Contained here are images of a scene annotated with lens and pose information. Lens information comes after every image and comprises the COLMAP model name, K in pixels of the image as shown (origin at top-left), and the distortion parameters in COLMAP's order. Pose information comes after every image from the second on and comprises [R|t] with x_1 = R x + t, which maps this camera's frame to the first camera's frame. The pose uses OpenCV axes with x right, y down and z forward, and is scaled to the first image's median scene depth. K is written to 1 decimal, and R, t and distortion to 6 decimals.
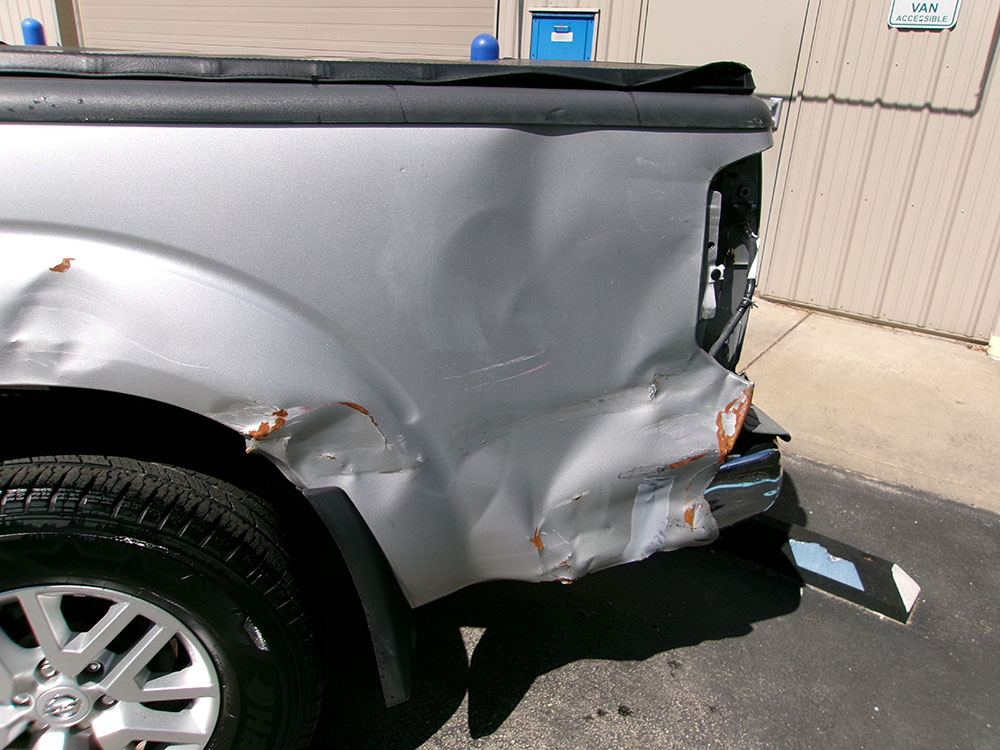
lens RADIAL K [[788.4, 0, 499.9], [0, 788.4, 381.5], [0, 0, 1]] dist [-0.007379, 0.013188]
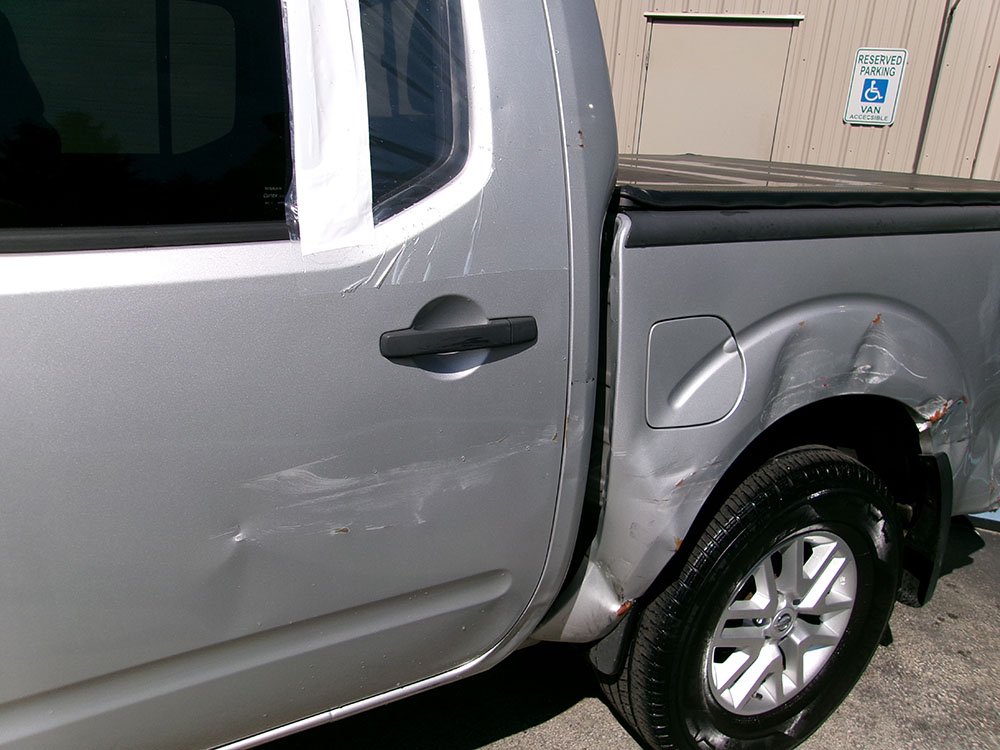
lens RADIAL K [[788.4, 0, 499.9], [0, 788.4, 381.5], [0, 0, 1]] dist [-0.007379, 0.013188]
pose [[0.964503, -0.067622, 0.255265, -0.437863], [0.083947, 0.995028, -0.053595, 0.000820], [-0.250372, 0.073121, 0.965384, -0.093415]]
